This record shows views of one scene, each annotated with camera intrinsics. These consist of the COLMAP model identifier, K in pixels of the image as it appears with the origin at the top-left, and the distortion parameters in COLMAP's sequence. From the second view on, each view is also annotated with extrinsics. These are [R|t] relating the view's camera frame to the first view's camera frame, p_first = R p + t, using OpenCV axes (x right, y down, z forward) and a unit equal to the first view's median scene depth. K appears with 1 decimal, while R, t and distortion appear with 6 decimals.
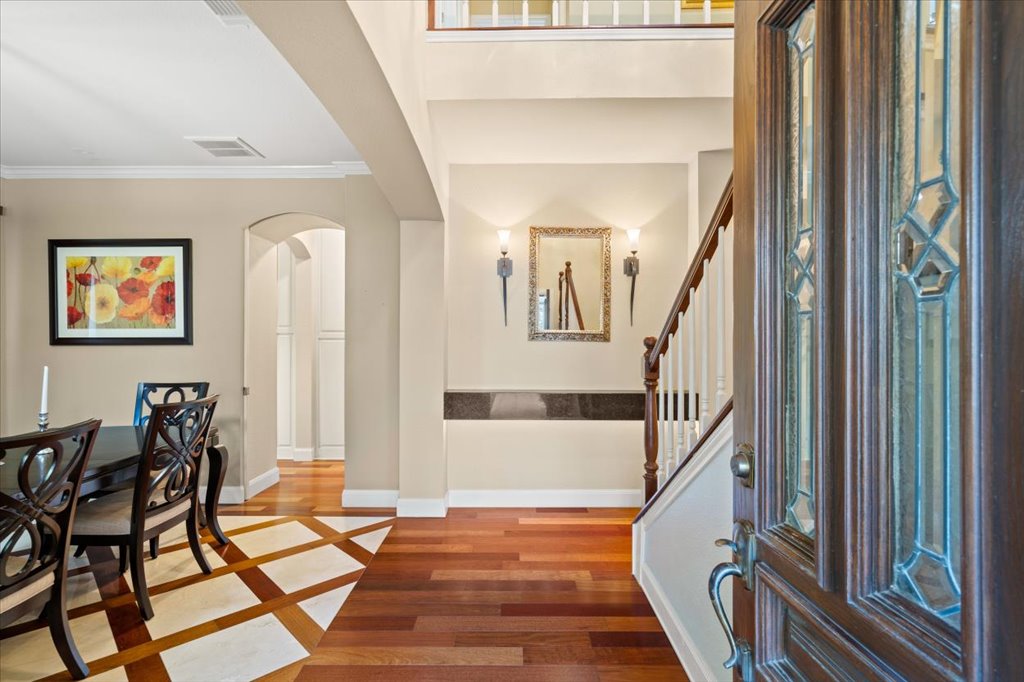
lens RADIAL K [[501.9, 0, 513.2], [0, 501.9, 338.4], [0, 0, 1]] dist [0.001313, -0.000666]
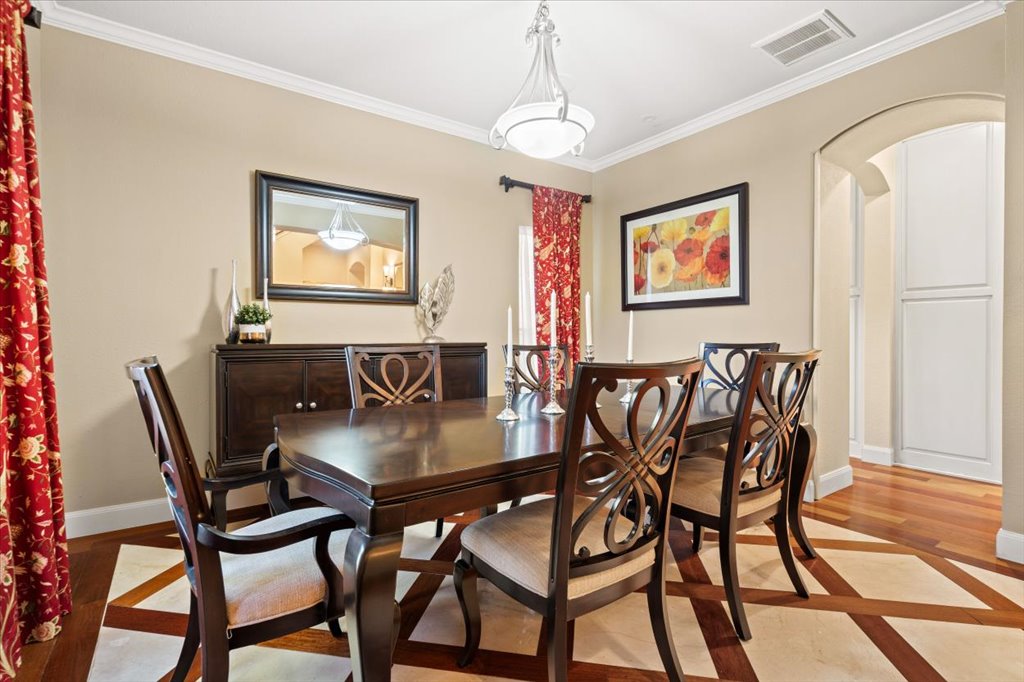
lens RADIAL K [[501.9, 0, 513.2], [0, 501.9, 338.4], [0, 0, 1]] dist [0.001313, -0.000666]
pose [[0.594364, 0.015762, -0.804042, -0.185005], [0.002251, 0.999771, 0.021263, 0.053130], [0.804193, -0.014447, 0.594192, 0.158515]]
